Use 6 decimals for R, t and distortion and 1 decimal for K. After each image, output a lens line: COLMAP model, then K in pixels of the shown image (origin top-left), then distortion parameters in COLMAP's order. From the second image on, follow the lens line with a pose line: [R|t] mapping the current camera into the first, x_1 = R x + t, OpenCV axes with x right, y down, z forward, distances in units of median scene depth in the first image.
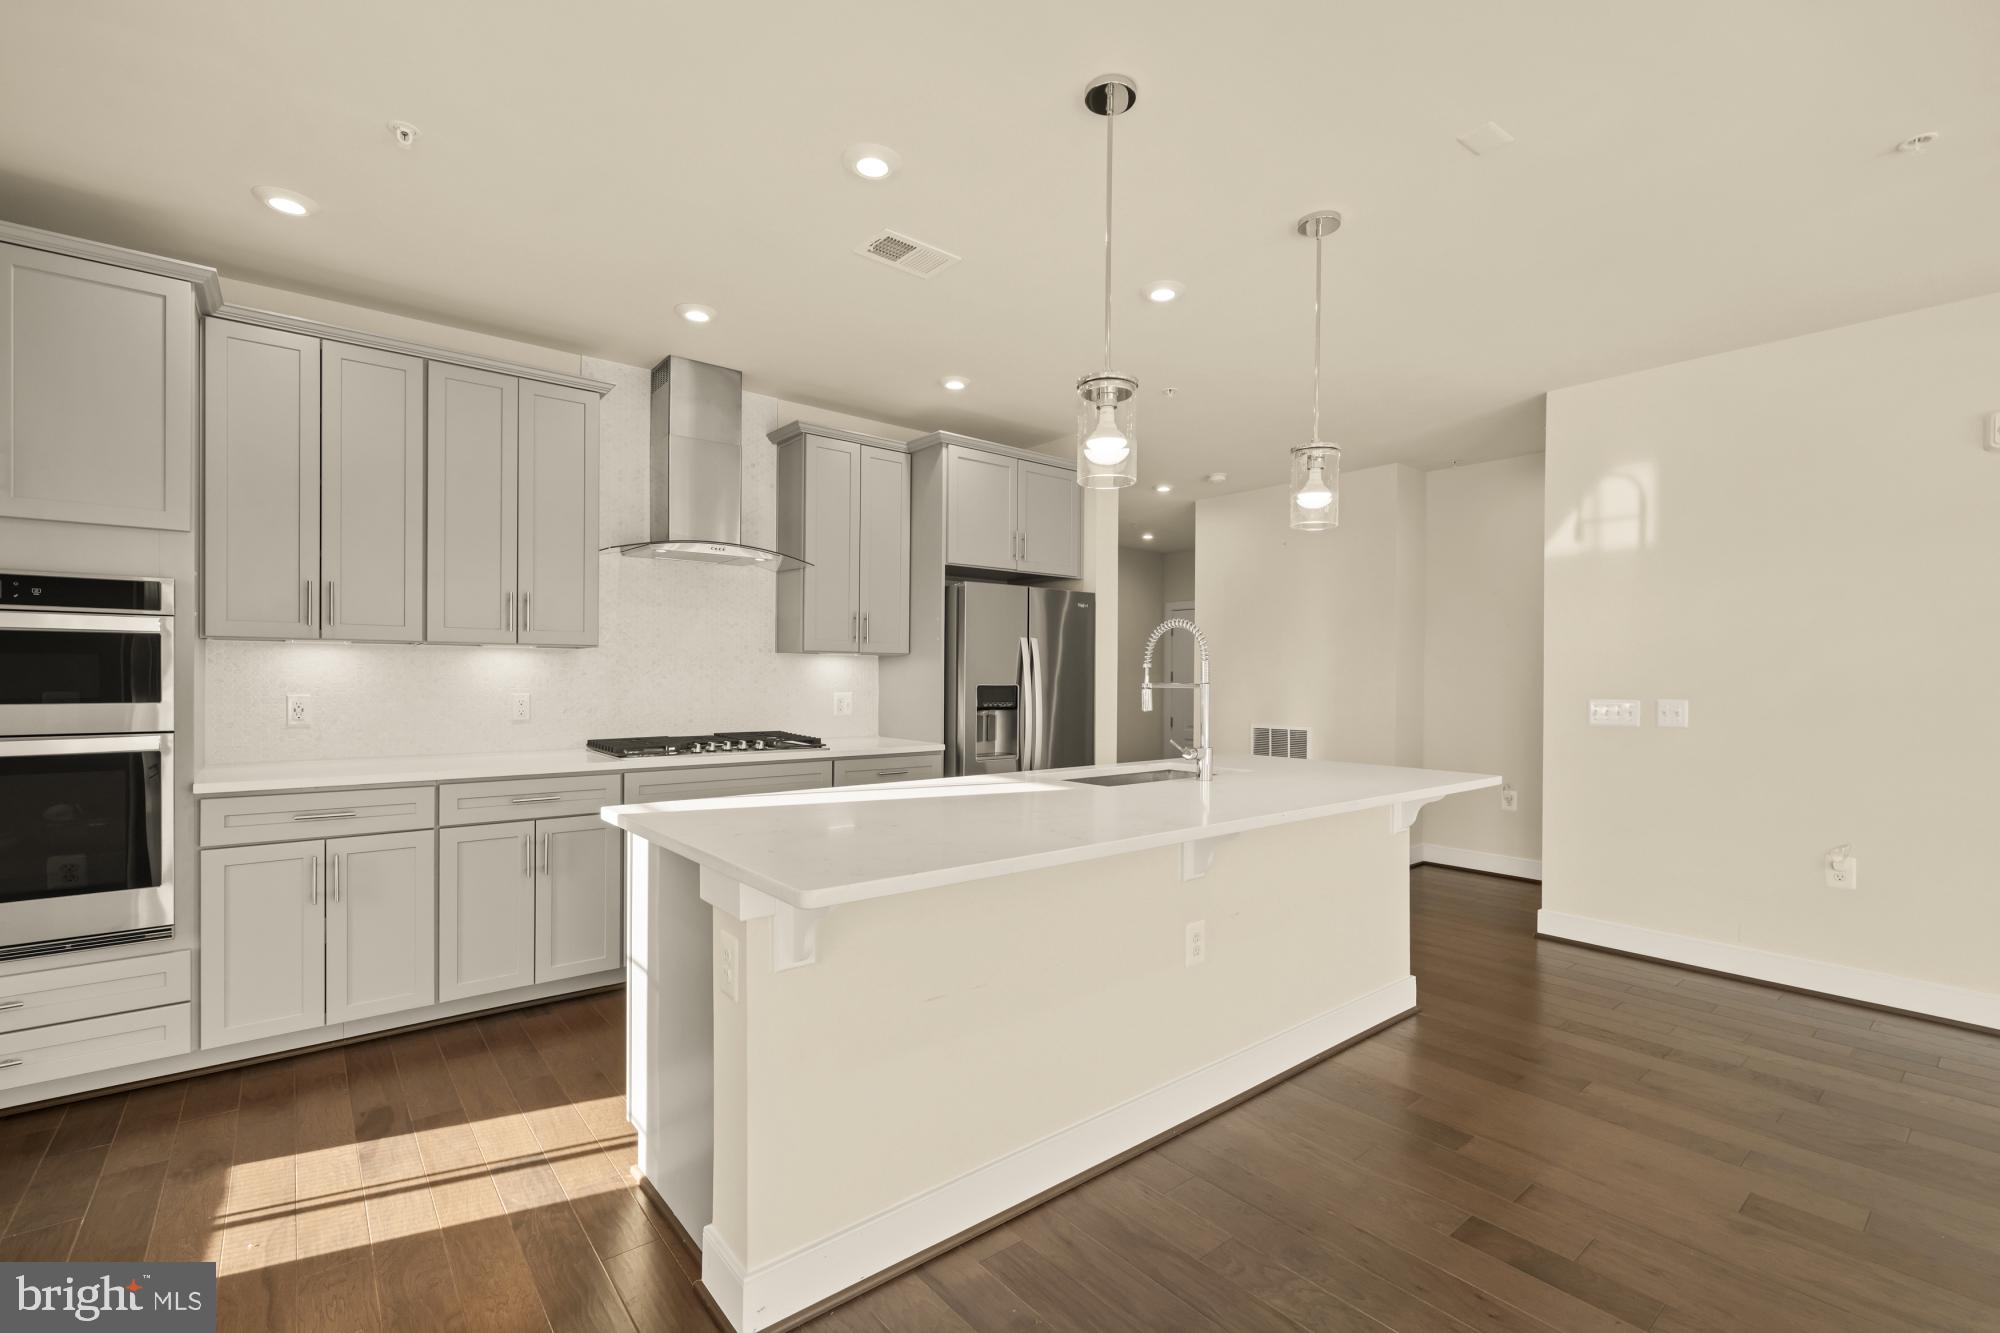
lens RADIAL K [[860.0, 0, 1000.4], [0, 860.0, 688.8], [0, 0, 1]] dist [0.000386, -0.000817]
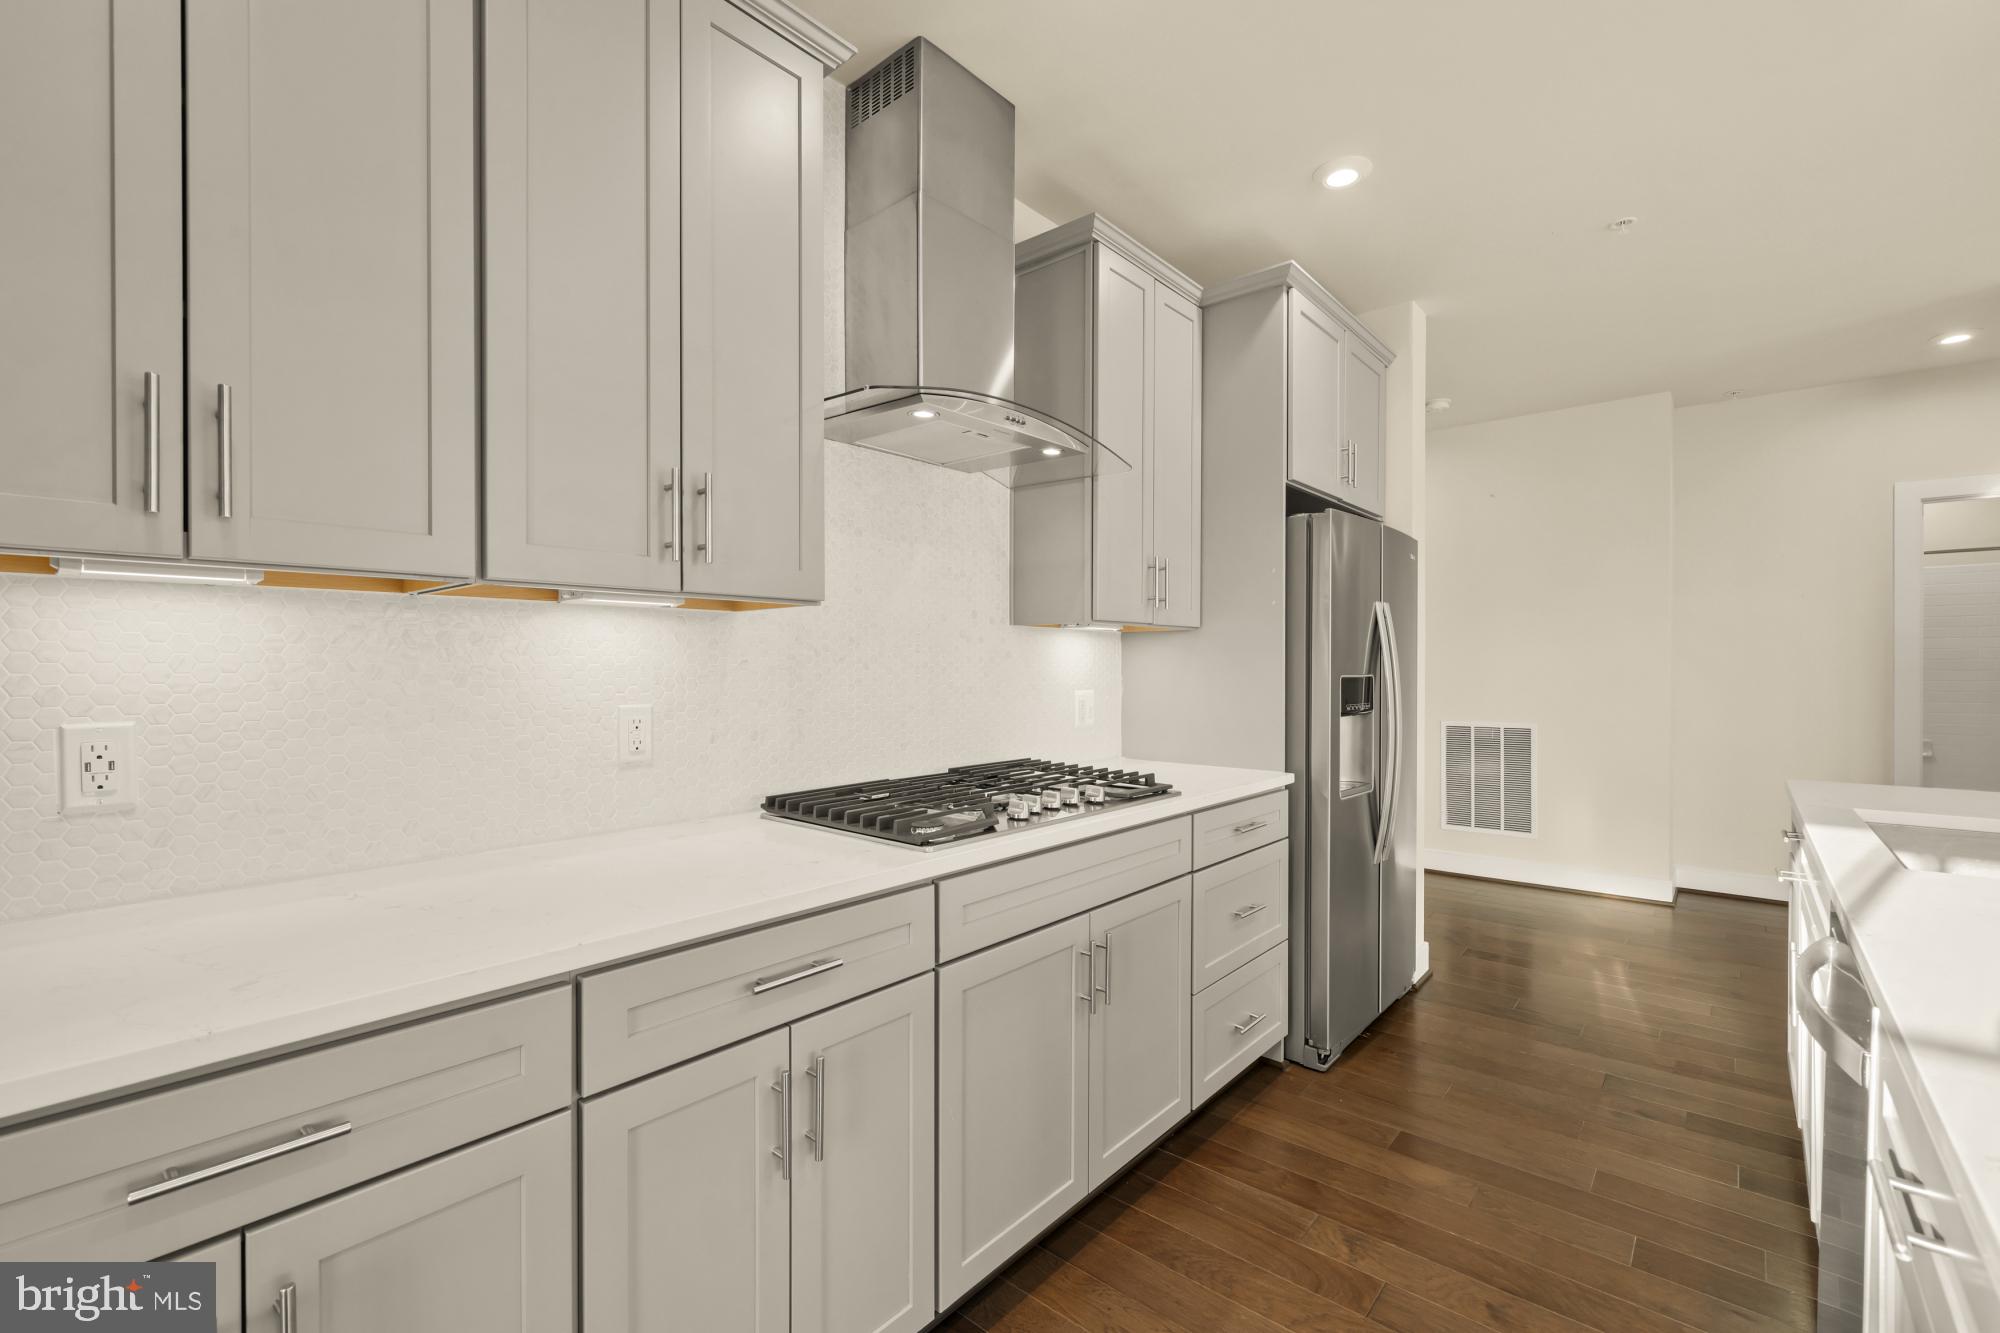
lens RADIAL K [[860.0, 0, 1003.4], [0, 860.0, 673.1], [0, 0, 1]] dist [0.000386, -0.000817]
pose [[0.984349, -0.008673, 0.176019, -0.472751], [0.009380, 0.999951, -0.003187, -0.008826], [-0.175983, 0.004788, 0.984382, 0.541277]]
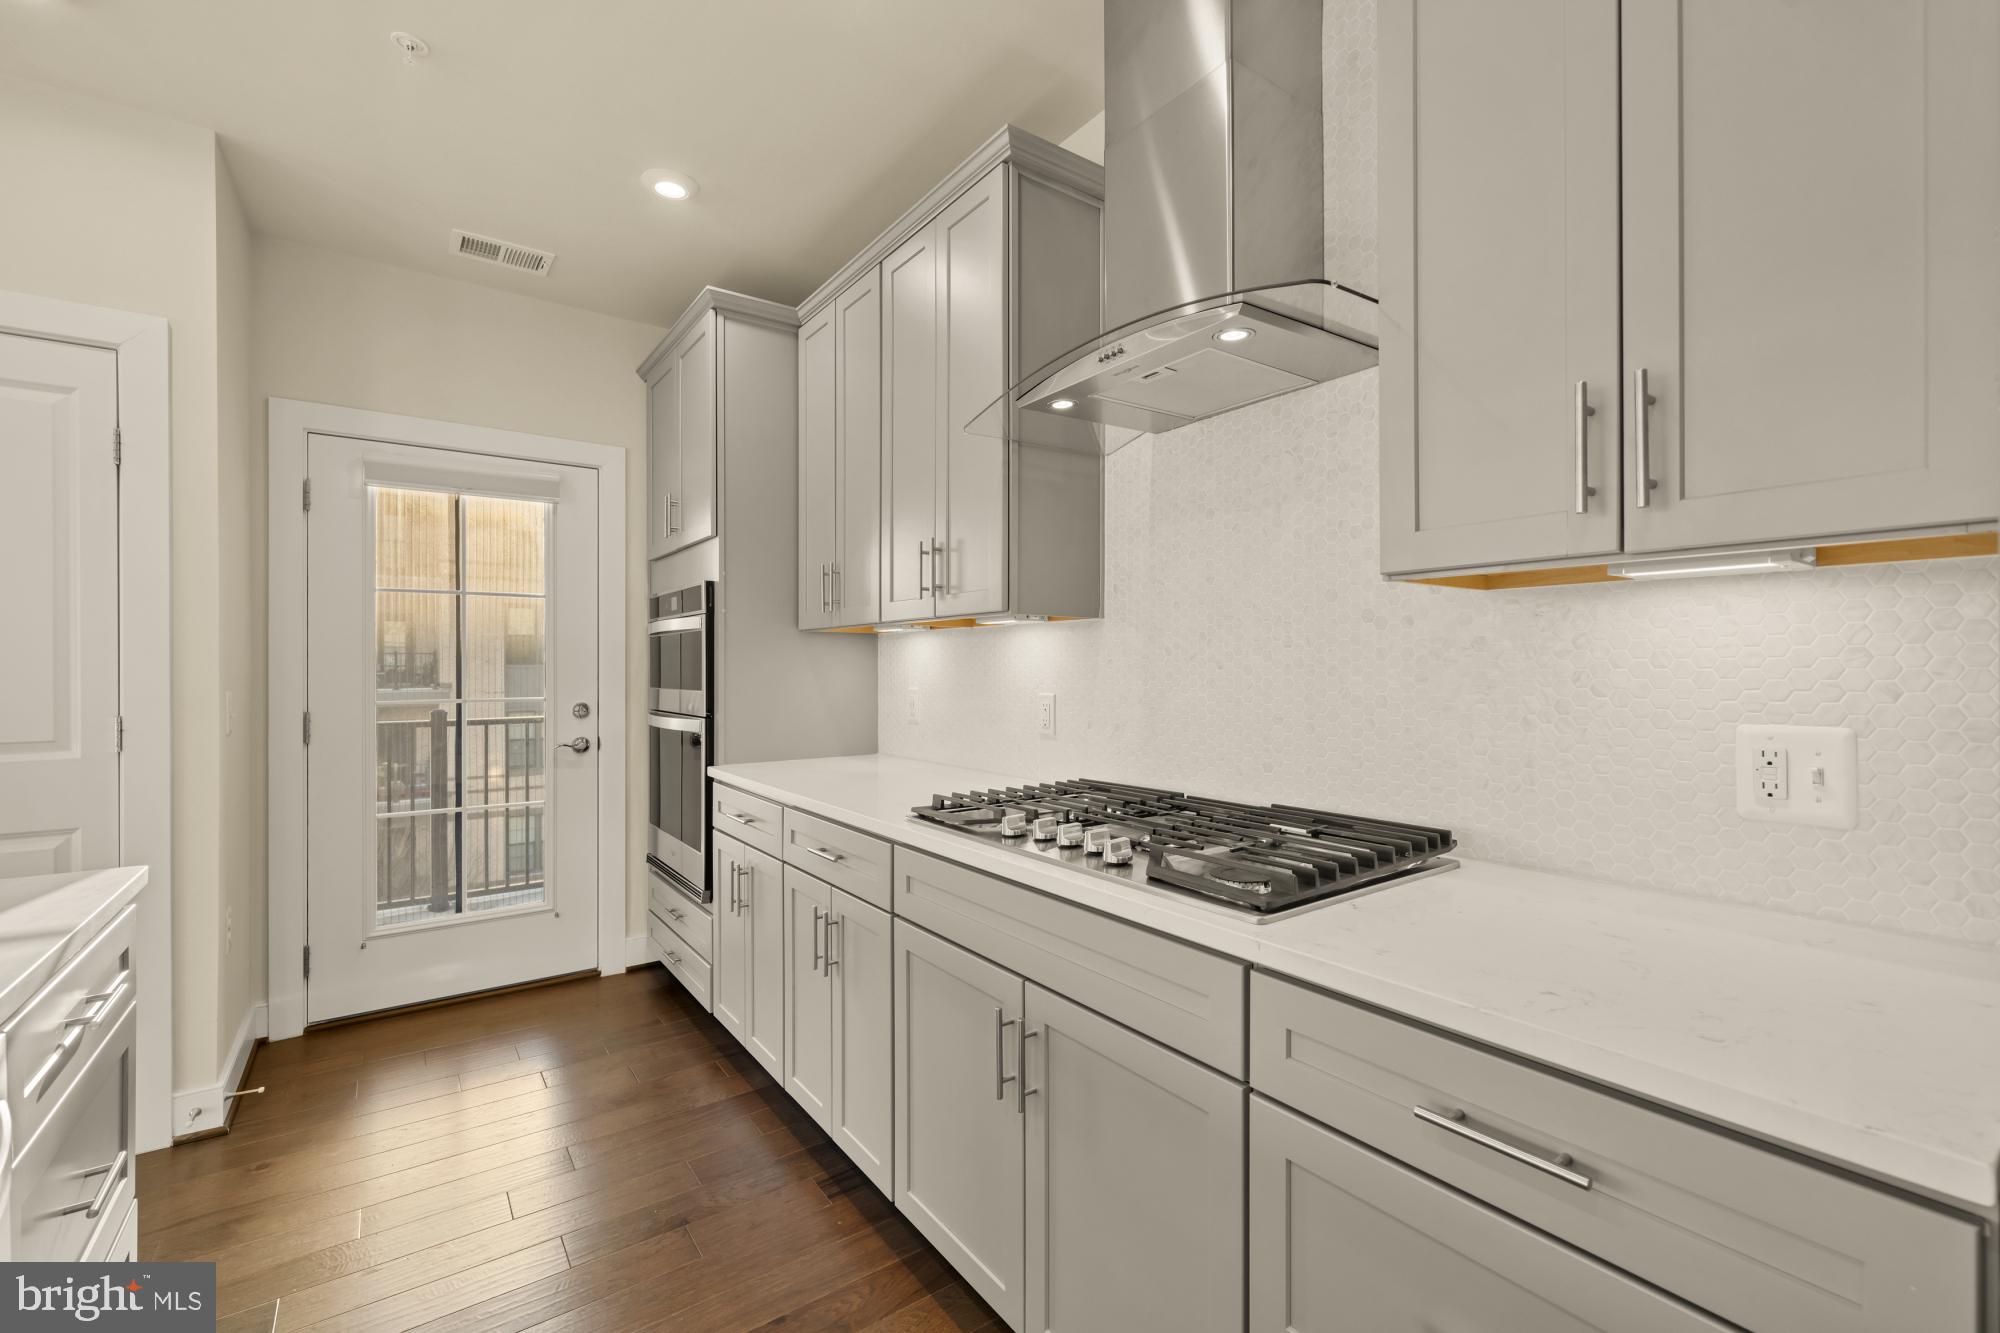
lens RADIAL K [[846.9, 0, 1005.0], [0, 846.9, 666.3], [0, 0, 1]] dist [-0.005681, 0.002075]
pose [[-0.061265, -0.007373, -0.998094, 0.086269], [-0.013704, 0.999885, -0.006545, -0.010512], [0.998027, 0.013277, -0.061359, 1.076066]]
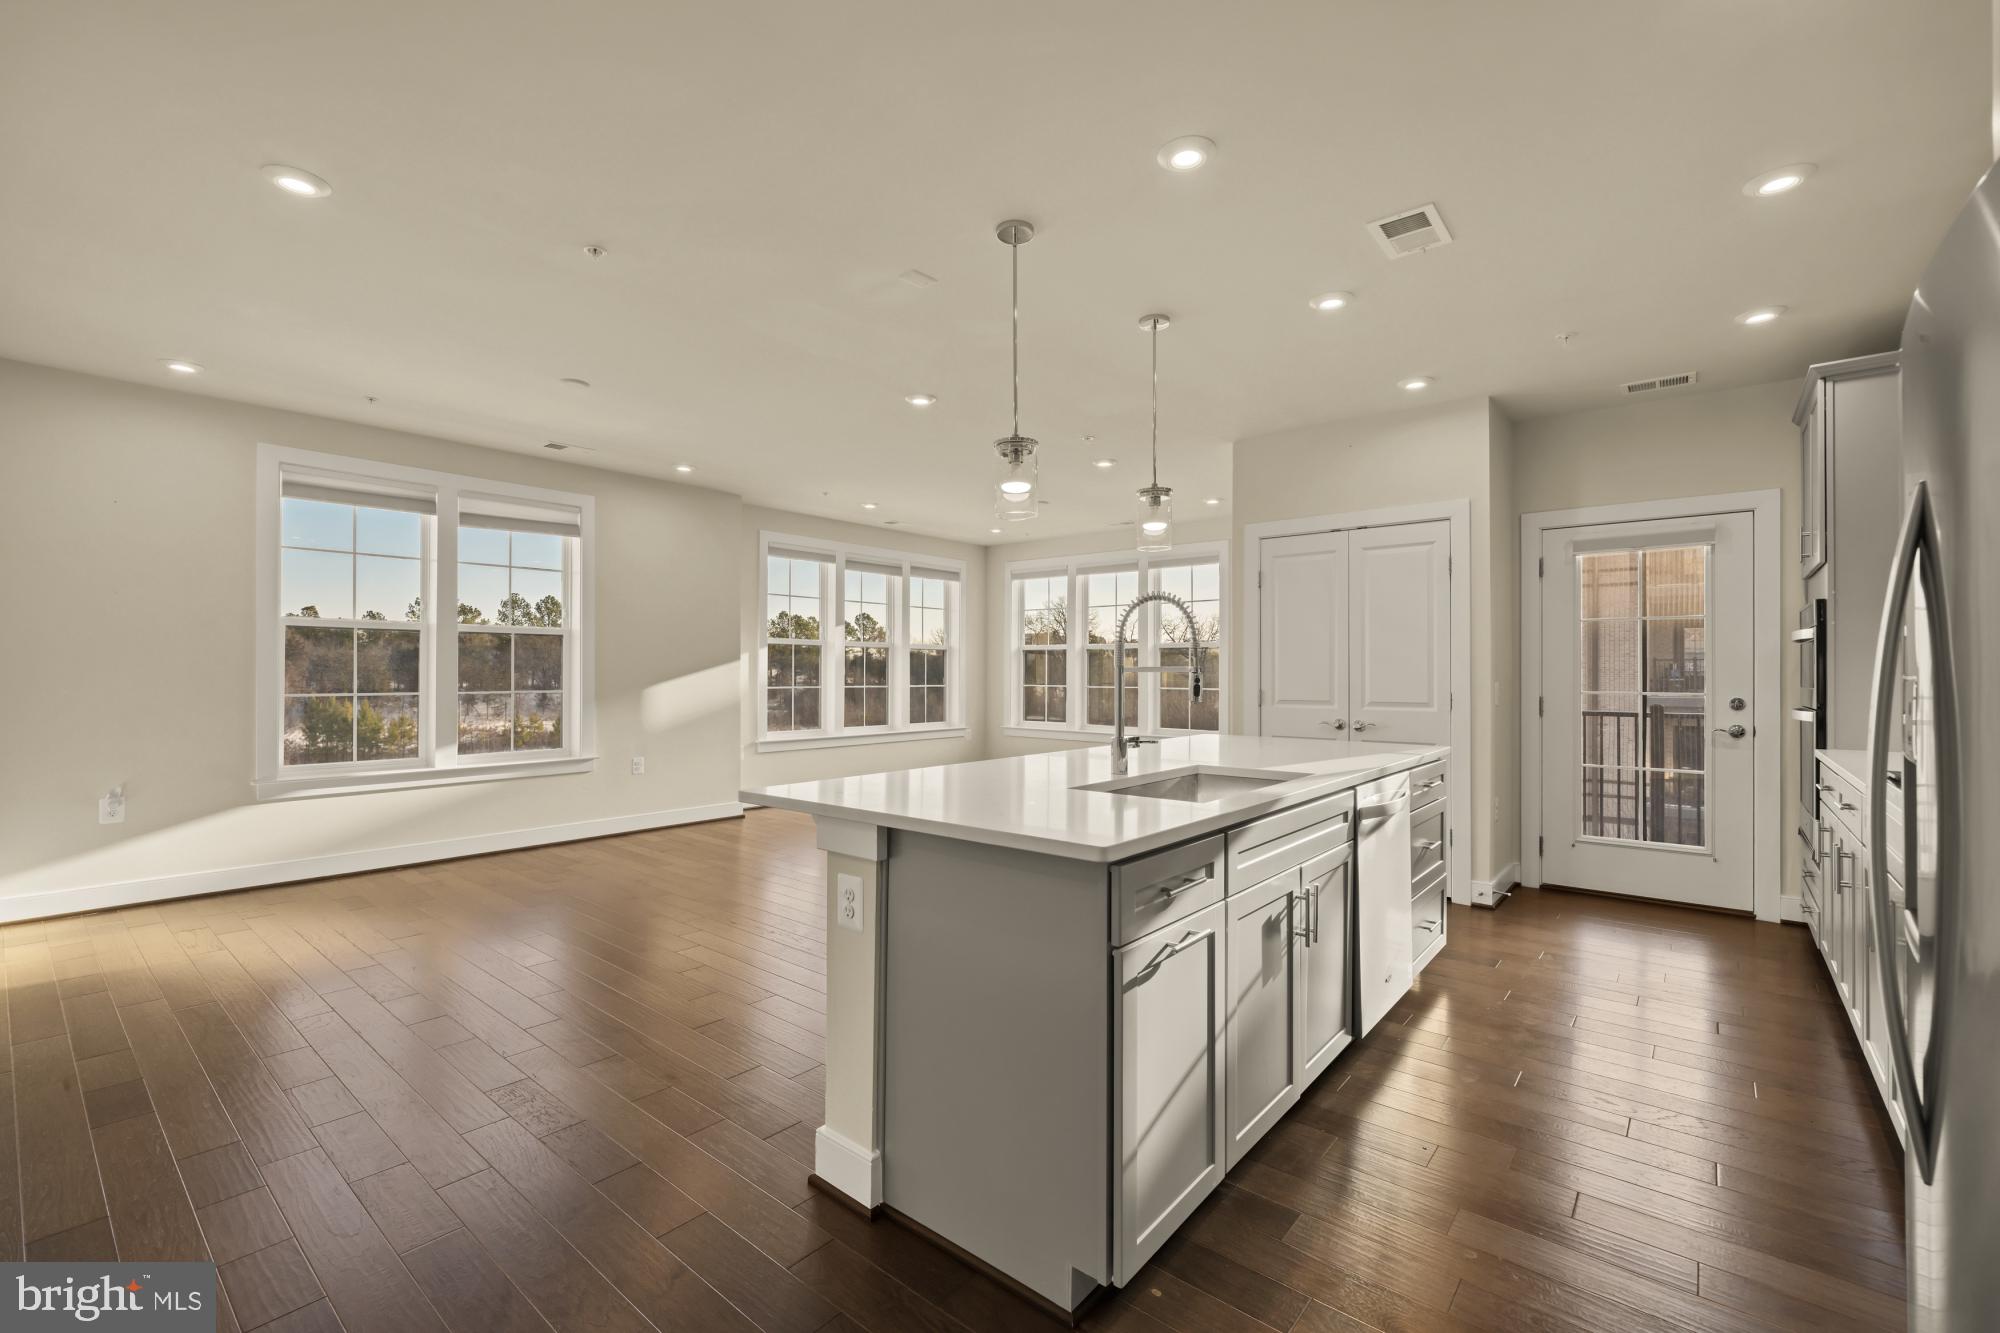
lens RADIAL K [[860.0, 0, 994.5], [0, 860.0, 669.0], [0, 0, 1]] dist [0.000386, -0.000817]
pose [[-0.984169, -0.009657, -0.176967, 0.437859], [-0.011270, 0.999904, 0.008113, -0.008925], [0.176872, 0.009979, -0.984183, 1.574119]]
